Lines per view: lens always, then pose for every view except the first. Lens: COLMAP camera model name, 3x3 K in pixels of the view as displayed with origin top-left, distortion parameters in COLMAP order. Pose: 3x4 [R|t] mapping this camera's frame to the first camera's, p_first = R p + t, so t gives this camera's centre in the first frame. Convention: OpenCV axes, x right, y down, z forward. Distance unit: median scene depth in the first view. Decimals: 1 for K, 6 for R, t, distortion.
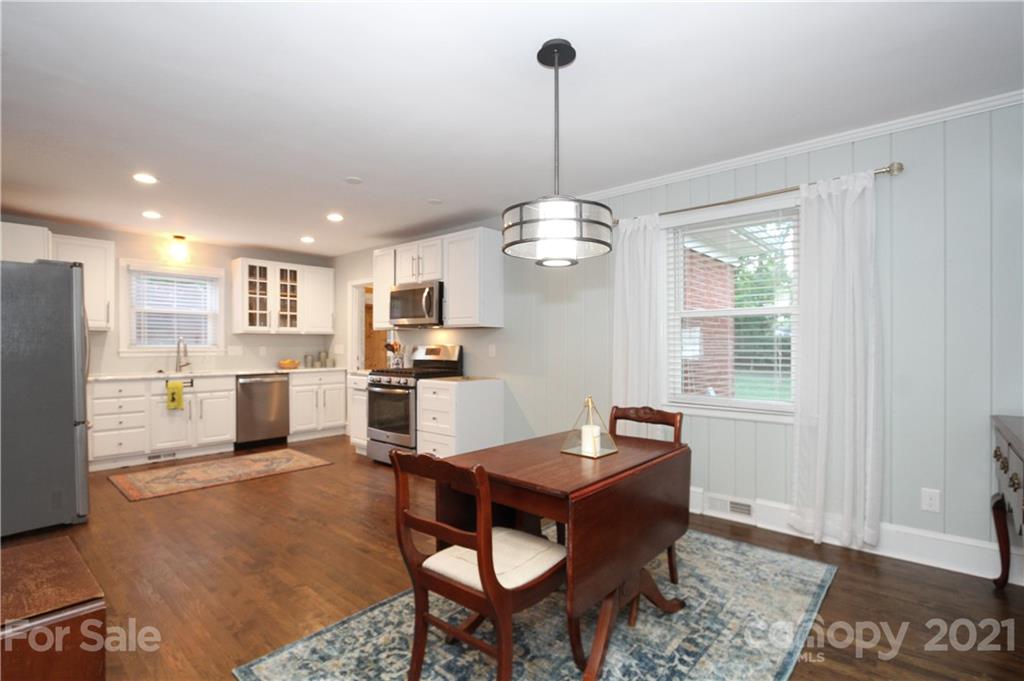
lens RADIAL K [[524.5, 0, 509.7], [0, 524.5, 347.6], [0, 0, 1]] dist [-0.001372, -0.000101]
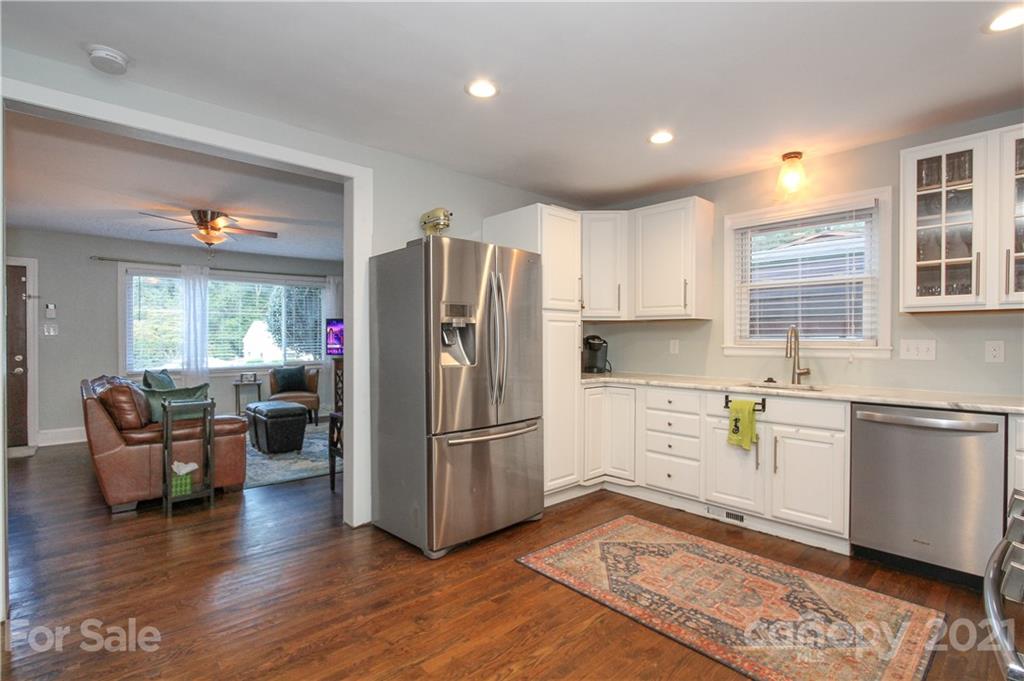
lens RADIAL K [[494.0, 0, 509.2], [0, 494.0, 345.3], [0, 0, 1]] dist [-0.001133, 0.000405]
pose [[-0.086842, 0.013520, -0.996130, -0.046207], [-0.005476, 0.999886, 0.014049, -0.003072], [0.996207, 0.006674, -0.086758, 0.731812]]
